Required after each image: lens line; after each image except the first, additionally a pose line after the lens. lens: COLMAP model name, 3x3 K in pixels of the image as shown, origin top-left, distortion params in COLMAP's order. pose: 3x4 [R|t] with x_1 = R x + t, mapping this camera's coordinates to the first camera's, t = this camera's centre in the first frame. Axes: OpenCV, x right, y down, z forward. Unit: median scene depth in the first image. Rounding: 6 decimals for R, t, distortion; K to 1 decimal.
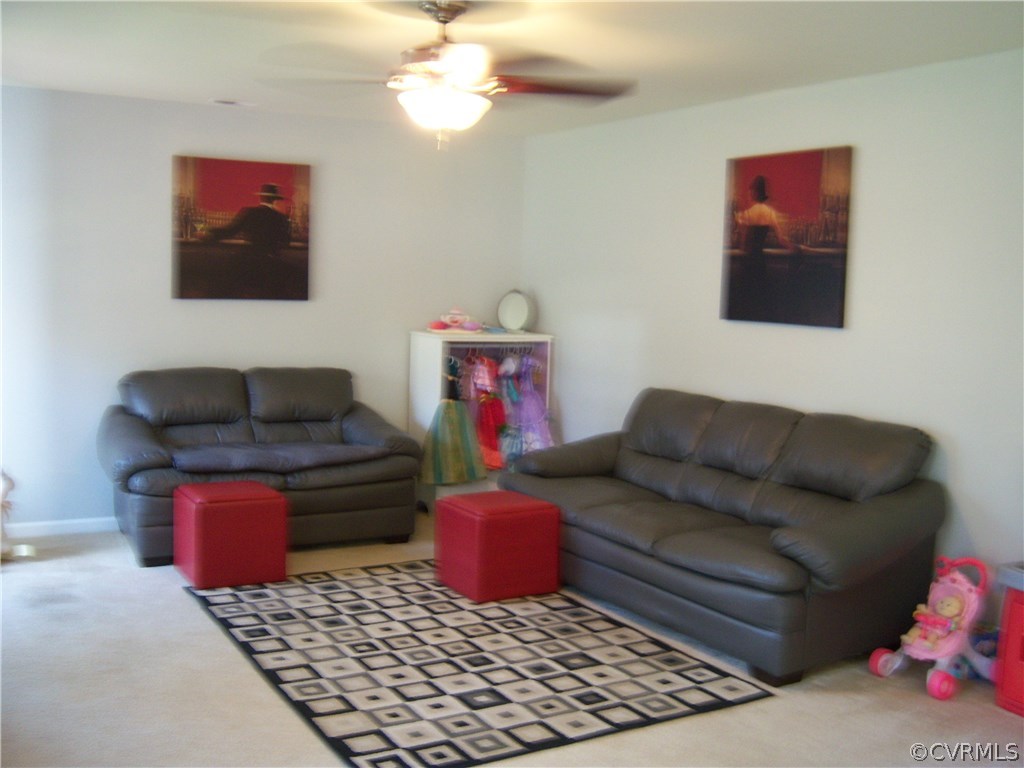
lens RADIAL K [[1085.3, 0, 530.5], [0, 1085.3, 386.3], [0, 0, 1]] dist [-0.112496, 0.044947]
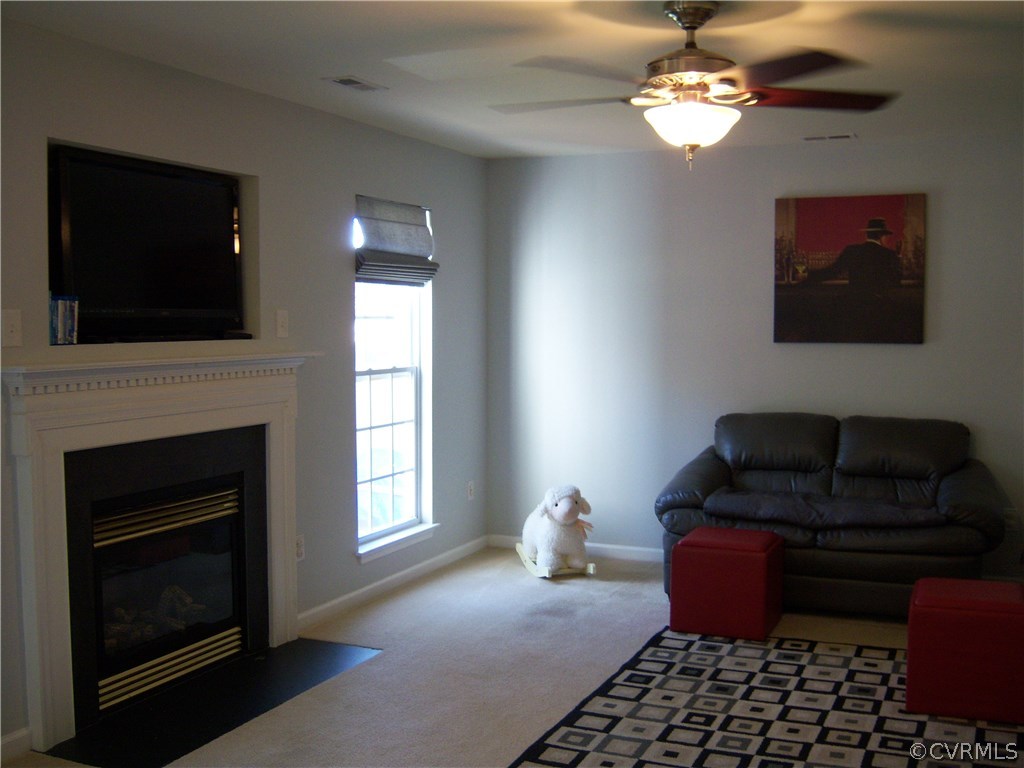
lens RADIAL K [[1085.3, 0, 530.5], [0, 1085.3, 386.3], [0, 0, 1]] dist [-0.112496, 0.044947]
pose [[0.589355, 0.020272, -0.807620, 0.388587], [-0.058699, 0.998117, -0.017782, -0.011707], [0.805739, 0.057886, 0.589435, 0.263193]]
